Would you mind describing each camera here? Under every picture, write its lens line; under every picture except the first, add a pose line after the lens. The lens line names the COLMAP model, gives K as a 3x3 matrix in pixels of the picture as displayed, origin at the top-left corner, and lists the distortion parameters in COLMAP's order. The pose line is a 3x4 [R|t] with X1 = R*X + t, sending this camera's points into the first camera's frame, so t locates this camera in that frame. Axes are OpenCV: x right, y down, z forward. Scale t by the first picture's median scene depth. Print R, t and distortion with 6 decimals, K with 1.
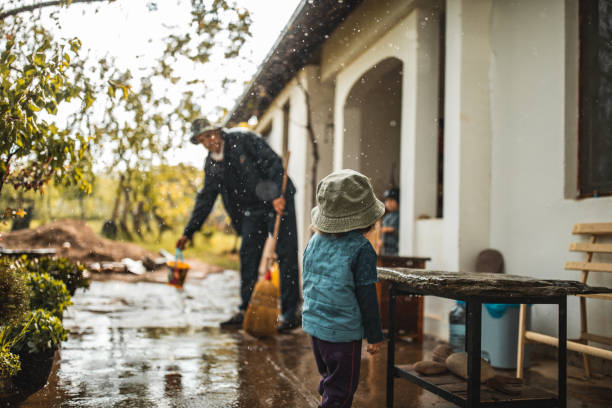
lens RADIAL K [[579.1, 0, 306.0], [0, 579.1, 204.0], [0, 0, 1]] dist [-0.009083, -0.036060]
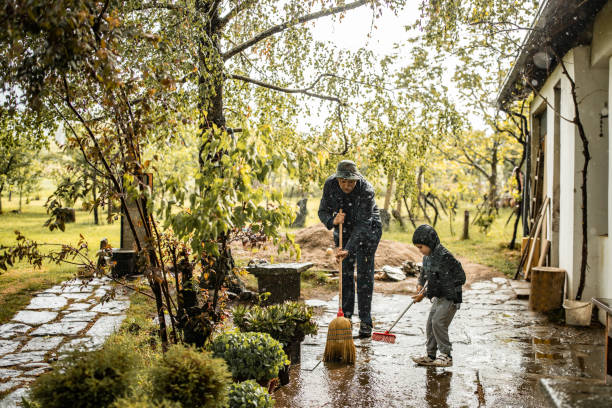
lens RADIAL K [[646.4, 0, 334.2], [0, 646.4, 189.7], [0, 0, 1]] dist [-0.014213, -0.012367]
pose [[0.906655, -0.022877, -0.421251, 0.072841], [0.040472, 0.998640, 0.032874, -0.073428], [0.419926, -0.046854, 0.906348, -0.011806]]
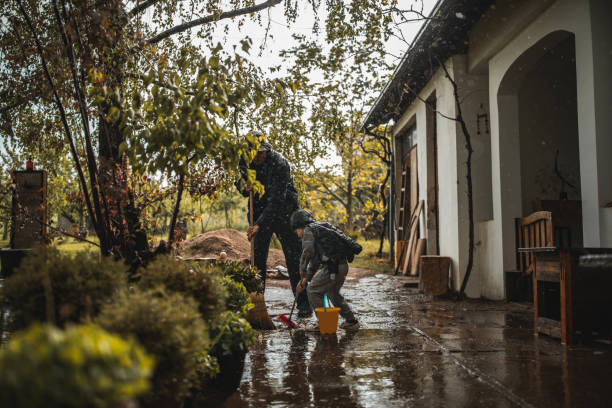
lens RADIAL K [[579.1, 0, 306.0], [0, 579.1, 204.0], [0, 0, 1]] dist [-0.009083, -0.036060]
pose [[0.973171, -0.053928, -0.223674, -0.033372], [0.051749, 0.998538, -0.015596, 0.007135], [0.224189, 0.003602, 0.974539, 0.019489]]
